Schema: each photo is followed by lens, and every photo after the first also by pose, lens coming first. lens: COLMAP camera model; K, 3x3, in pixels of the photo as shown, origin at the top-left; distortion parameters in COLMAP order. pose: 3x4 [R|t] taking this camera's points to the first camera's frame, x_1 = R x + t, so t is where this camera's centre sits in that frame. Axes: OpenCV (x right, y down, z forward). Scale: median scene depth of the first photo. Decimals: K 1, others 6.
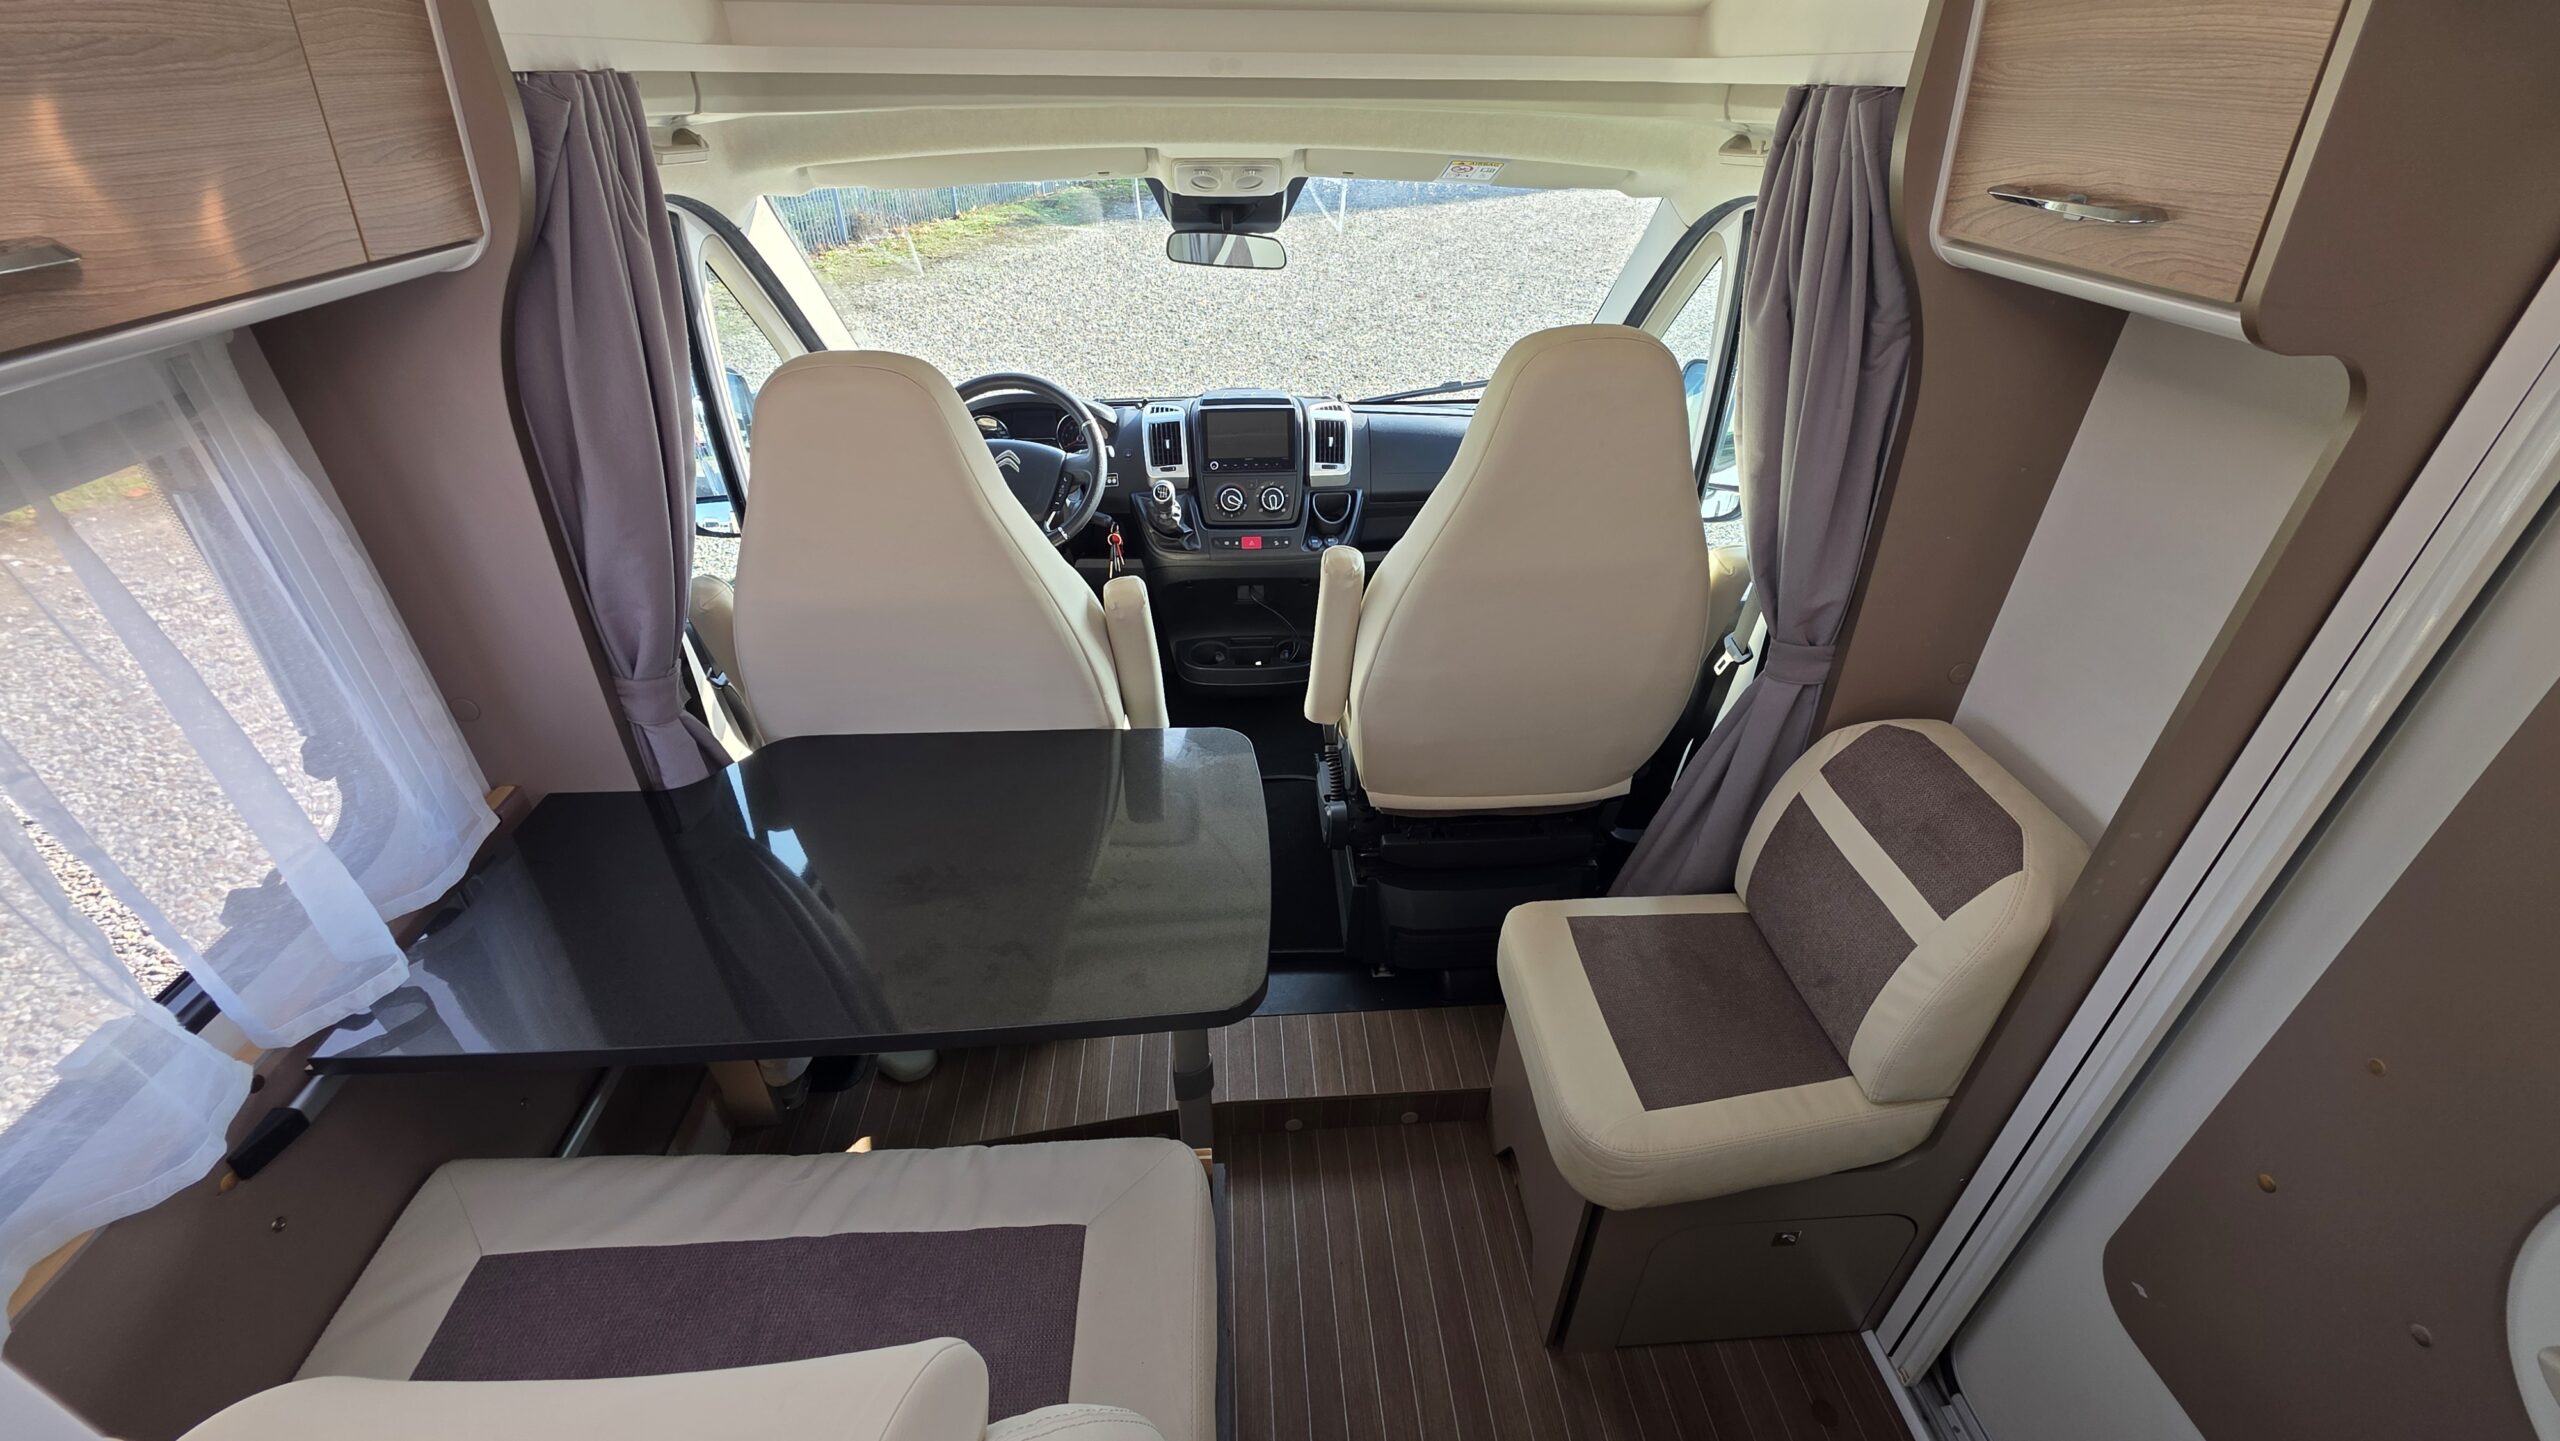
lens RADIAL K [[1018.7, 0, 1284.5], [0, 1018.7, 721.9], [0, 0, 1]] dist [0.004208, -0.000875]
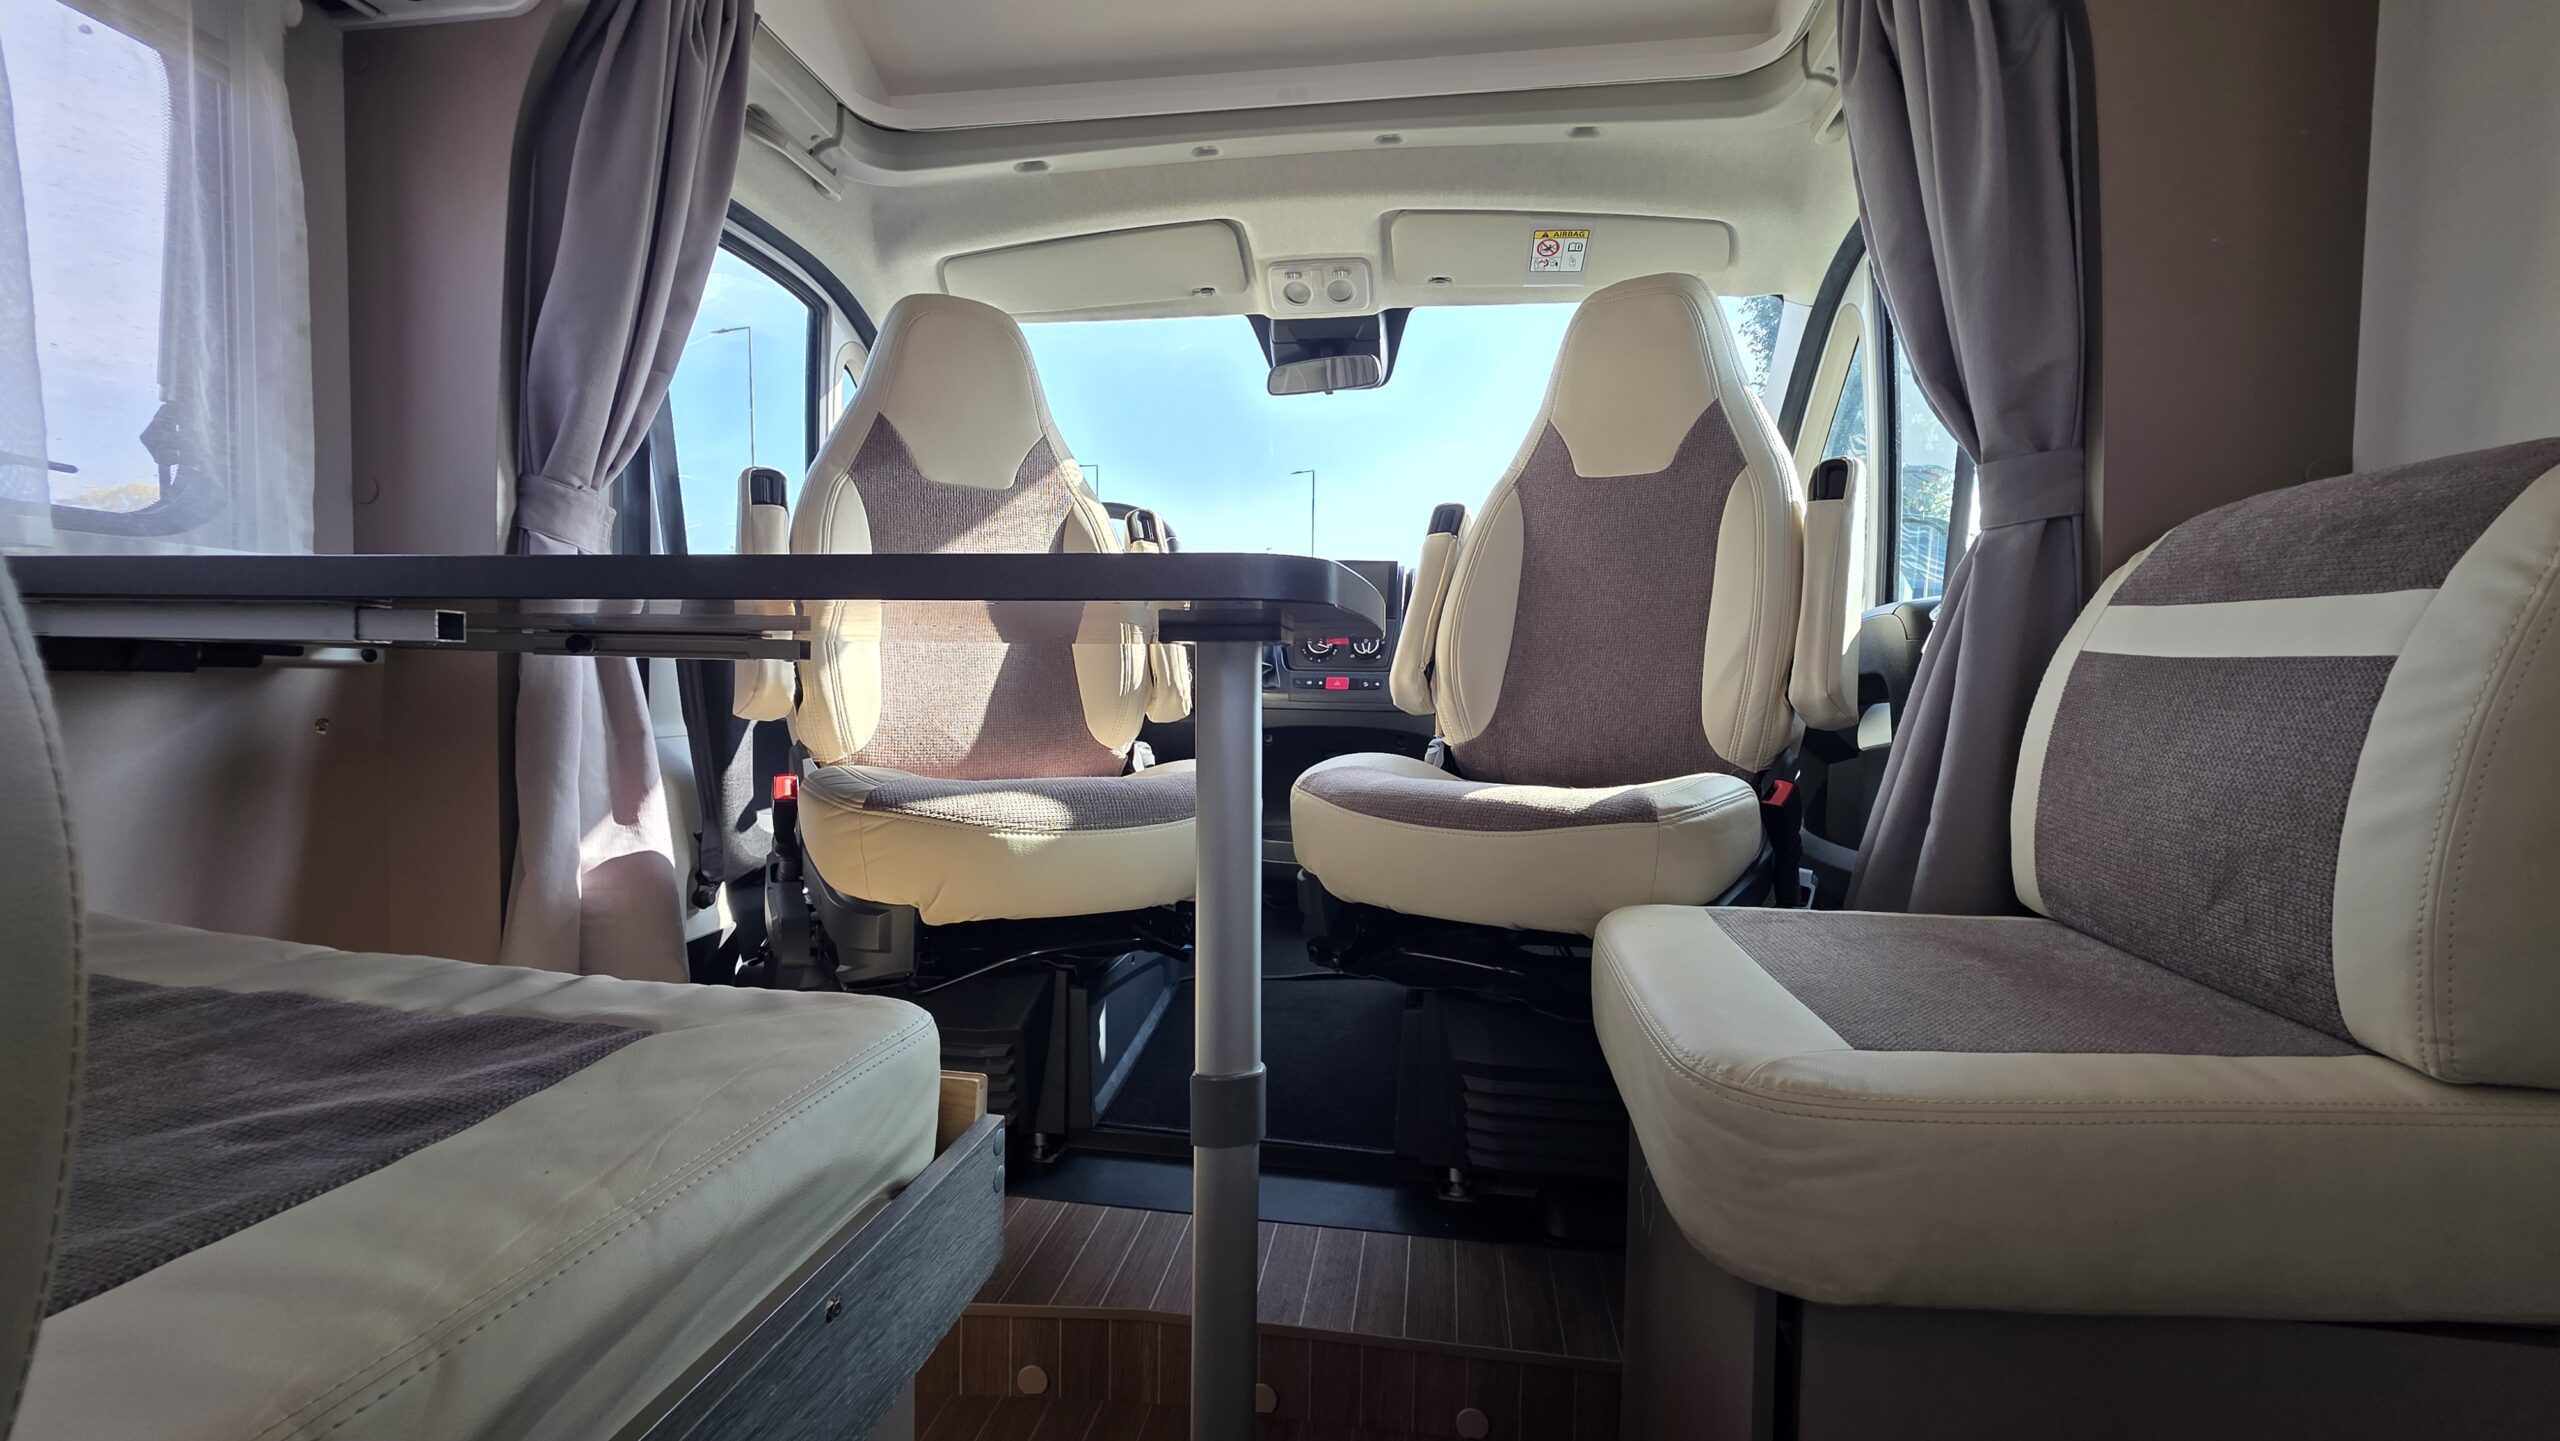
lens RADIAL K [[1018.7, 0, 1282.8], [0, 1018.7, 715.9], [0, 0, 1]] dist [0.004208, -0.000875]
pose [[0.975833, 0.017407, -0.217822, 0.159954], [-0.126417, 0.858043, -0.497776, 0.410491], [0.178236, 0.513283, 0.839507, 0.387664]]
